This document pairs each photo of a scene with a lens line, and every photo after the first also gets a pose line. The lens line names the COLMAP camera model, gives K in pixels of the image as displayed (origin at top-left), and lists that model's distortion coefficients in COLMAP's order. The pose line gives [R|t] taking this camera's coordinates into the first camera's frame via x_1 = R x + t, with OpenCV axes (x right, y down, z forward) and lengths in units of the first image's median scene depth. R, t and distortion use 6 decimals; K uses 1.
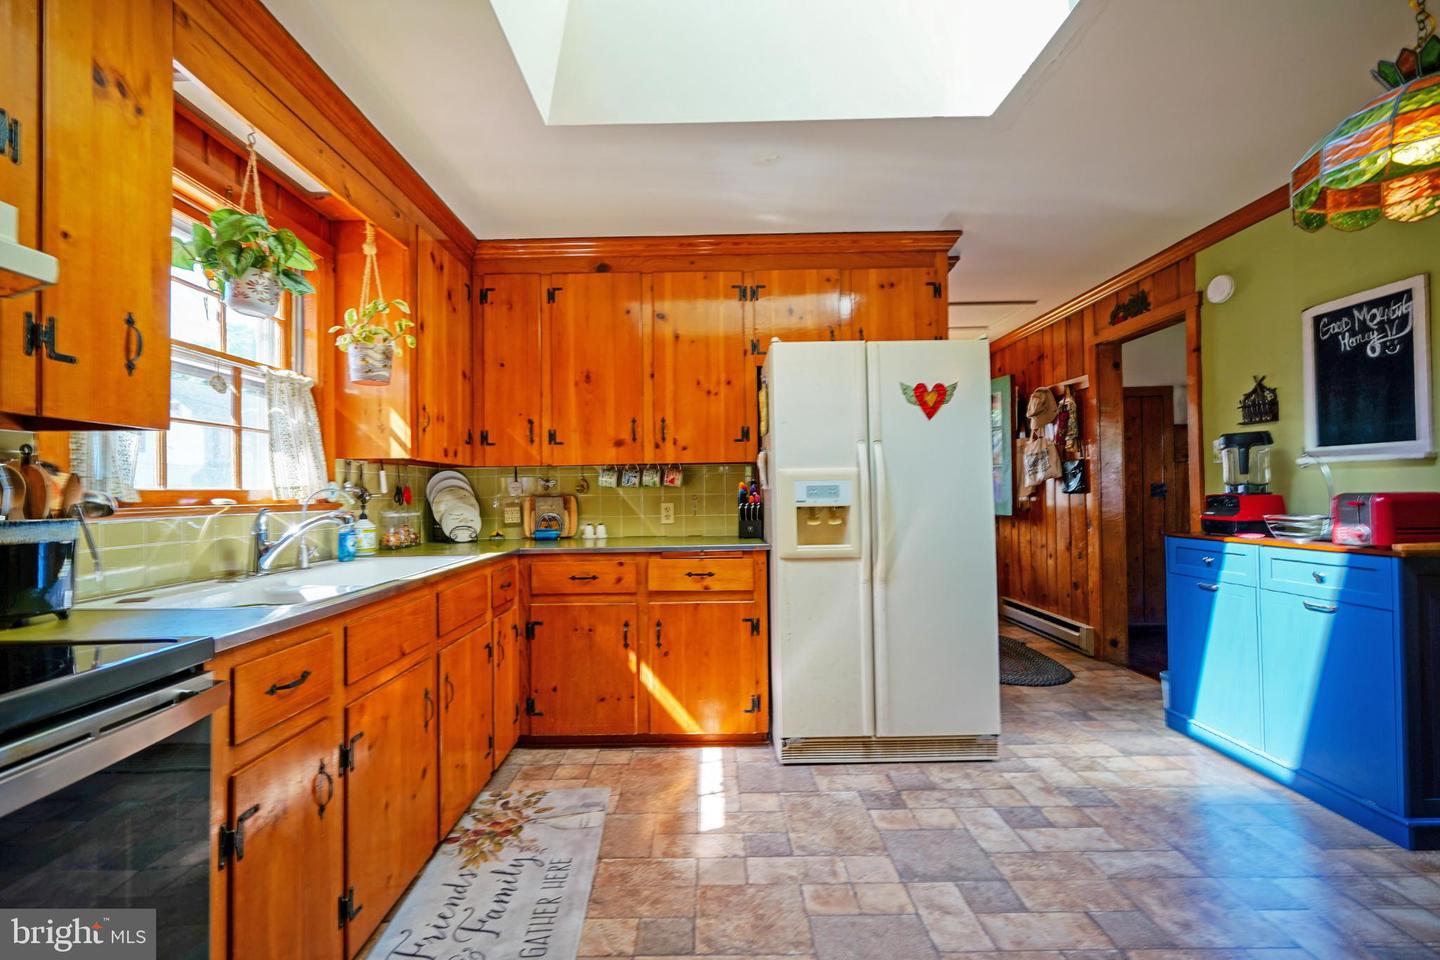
lens RADIAL K [[608.6, 0, 711.7], [0, 608.6, 480.0], [0, 0, 1]] dist [-0.007099, 0.004143]
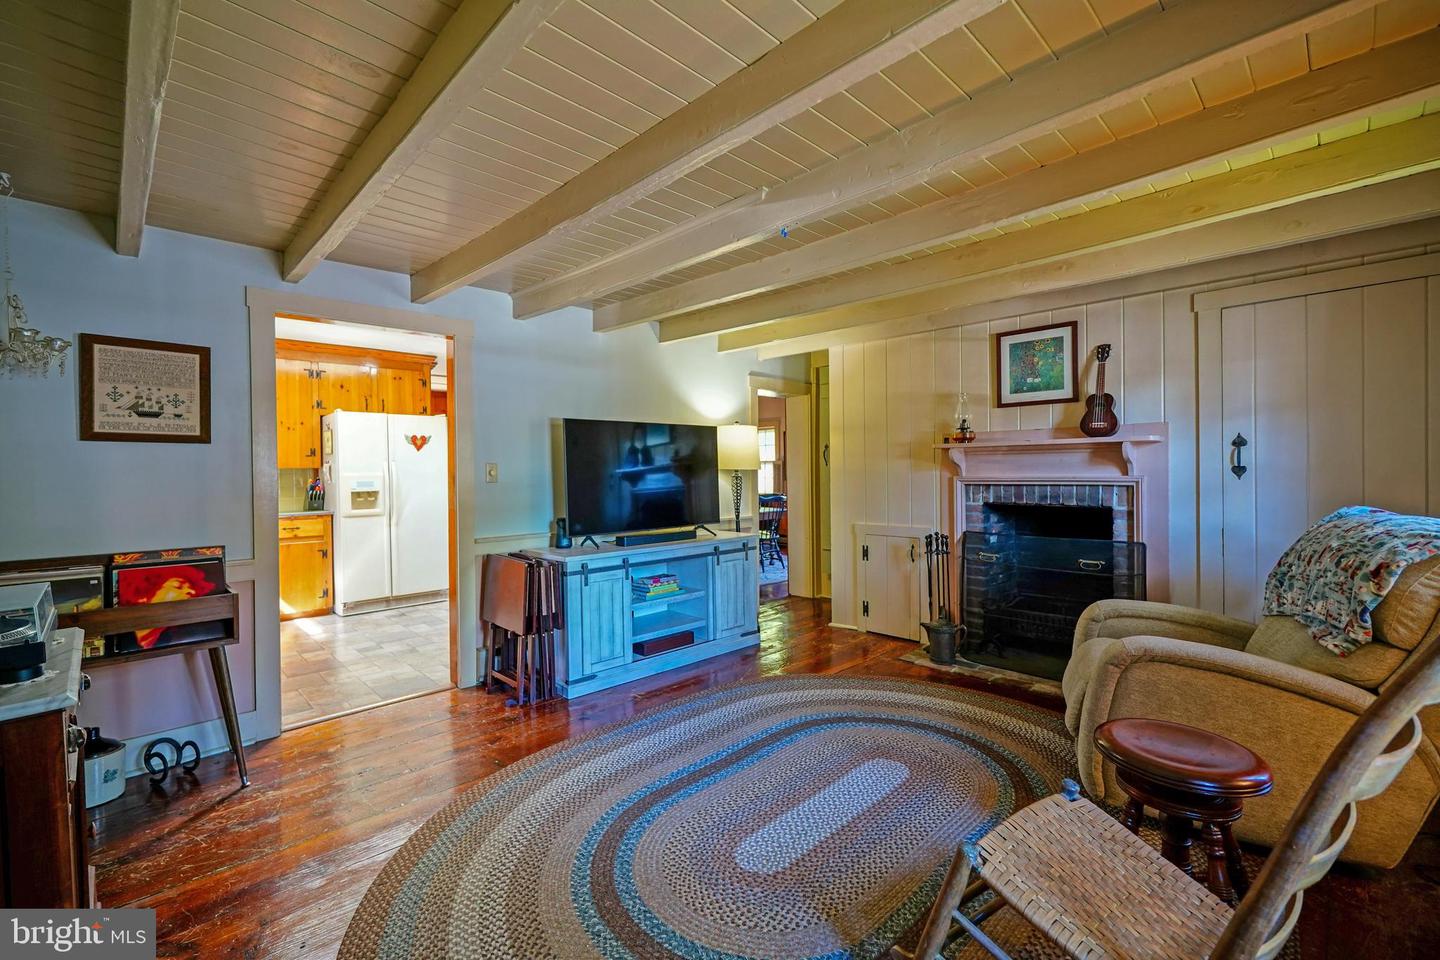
lens RADIAL K [[608.6, 0, 704.8], [0, 608.6, 479.1], [0, 0, 1]] dist [-0.007099, 0.004143]
pose [[0.728601, -0.002745, 0.684933, -0.404294], [-0.007784, 0.999894, 0.012288, -0.034363], [-0.684895, -0.014285, 0.728502, -1.349293]]
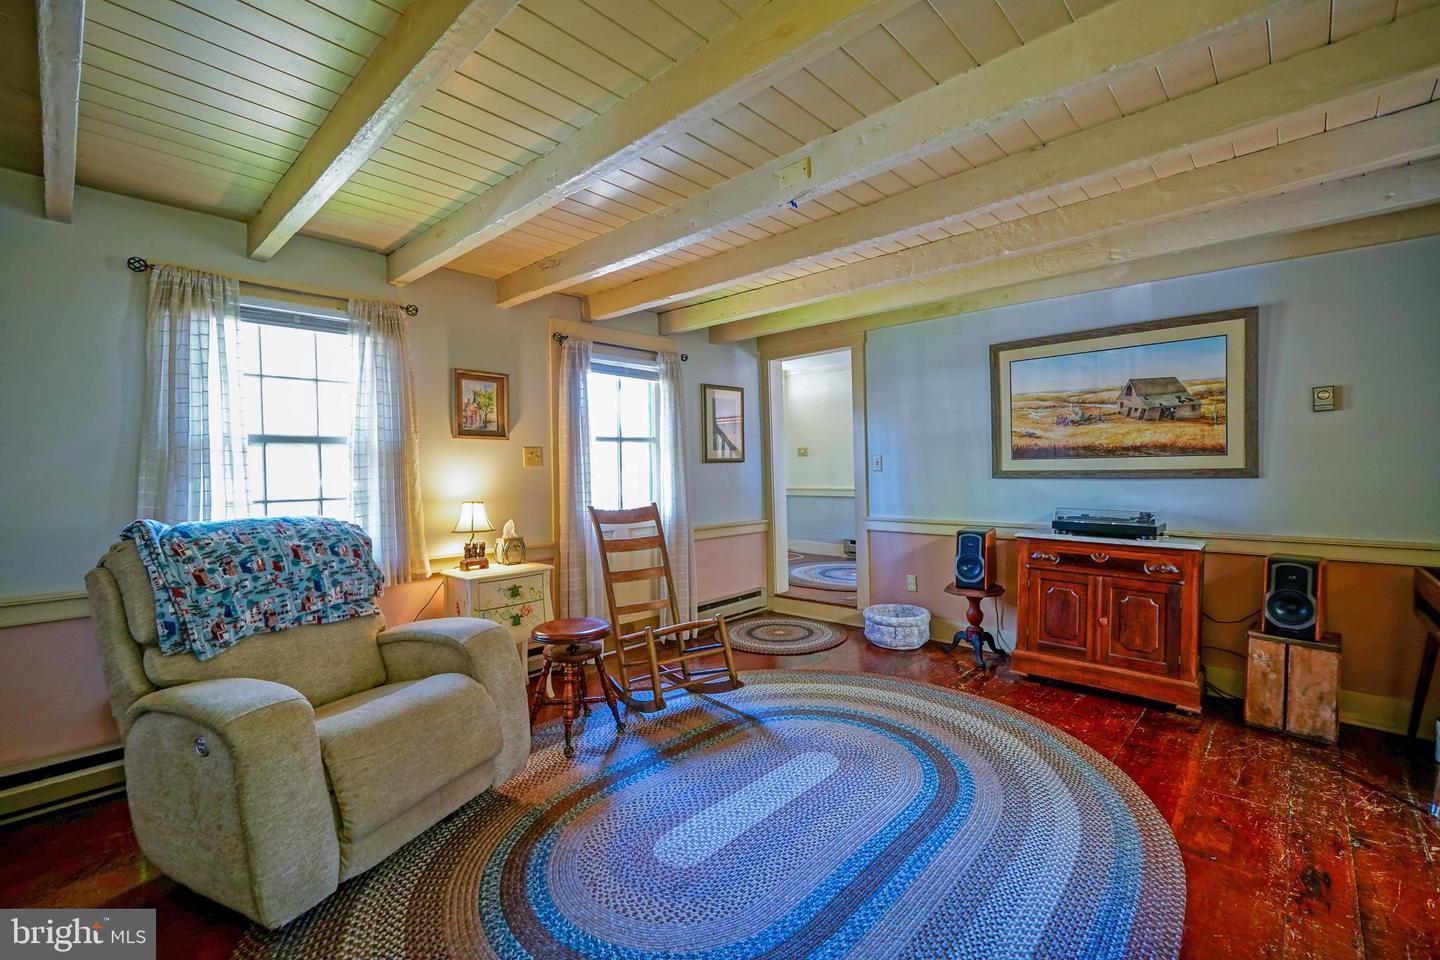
lens RADIAL K [[608.6, 0, 708.5], [0, 608.6, 475.9], [0, 0, 1]] dist [-0.007099, 0.004143]
pose [[-0.701050, 0.028232, -0.712553, 0.979730], [0.032821, 0.999435, 0.007308, -0.028935], [0.712356, -0.018263, -0.701581, -0.277549]]
